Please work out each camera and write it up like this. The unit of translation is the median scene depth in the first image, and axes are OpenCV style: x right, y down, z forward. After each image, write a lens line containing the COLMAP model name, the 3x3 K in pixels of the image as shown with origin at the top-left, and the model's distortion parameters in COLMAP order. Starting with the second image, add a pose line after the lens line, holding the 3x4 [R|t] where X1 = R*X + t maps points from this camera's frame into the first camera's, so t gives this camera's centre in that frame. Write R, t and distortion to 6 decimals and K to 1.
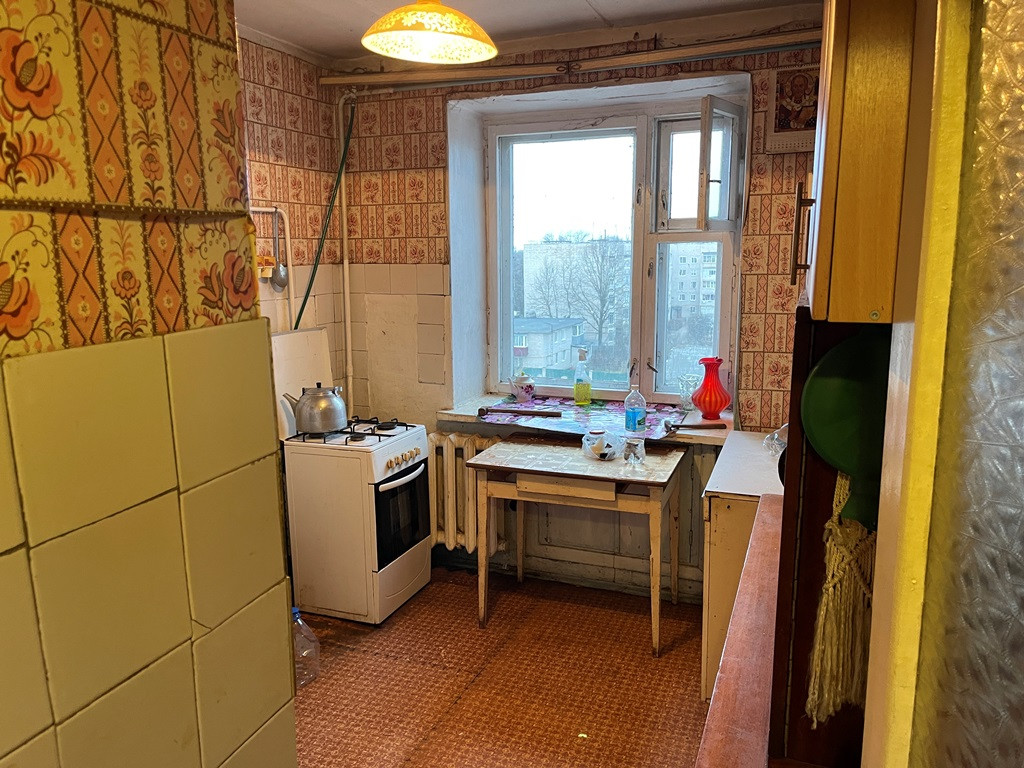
lens RADIAL K [[764.5, 0, 508.6], [0, 764.5, 375.0], [0, 0, 1]] dist [0.077418, -0.101409]
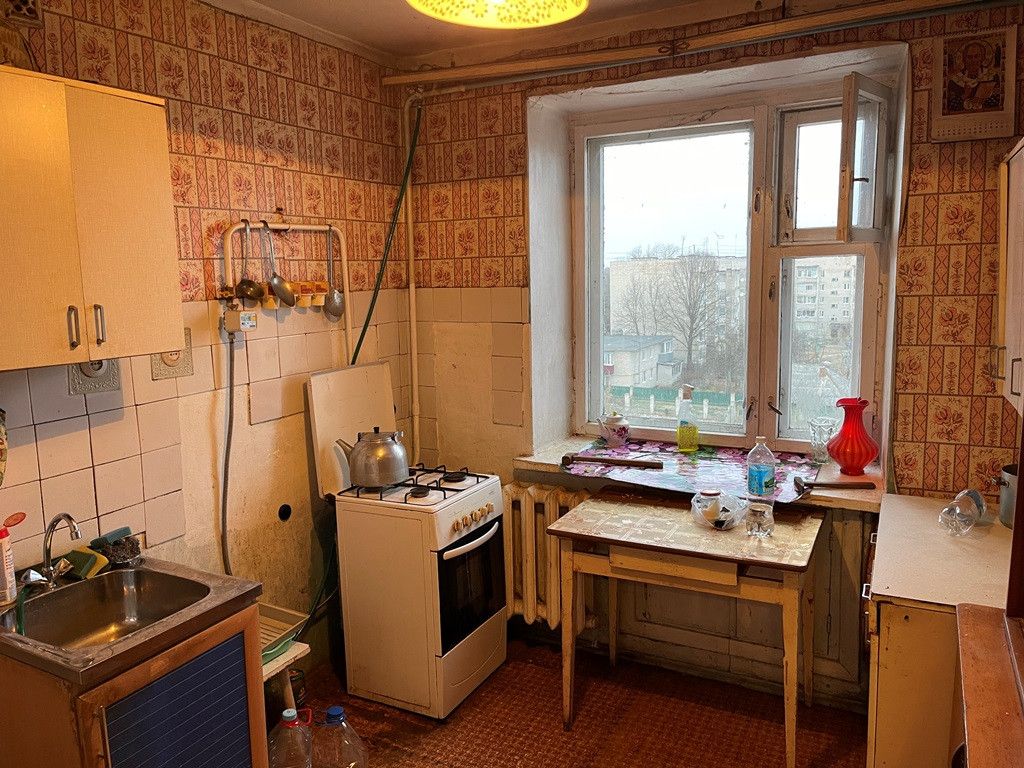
lens RADIAL K [[764.5, 0, 508.6], [0, 764.5, 375.0], [0, 0, 1]] dist [0.077418, -0.101409]
pose [[0.993731, 0.000437, -0.111792, -0.004176], [-0.003005, 0.999735, -0.022810, -0.027827], [0.111753, 0.023003, 0.993470, 0.155331]]
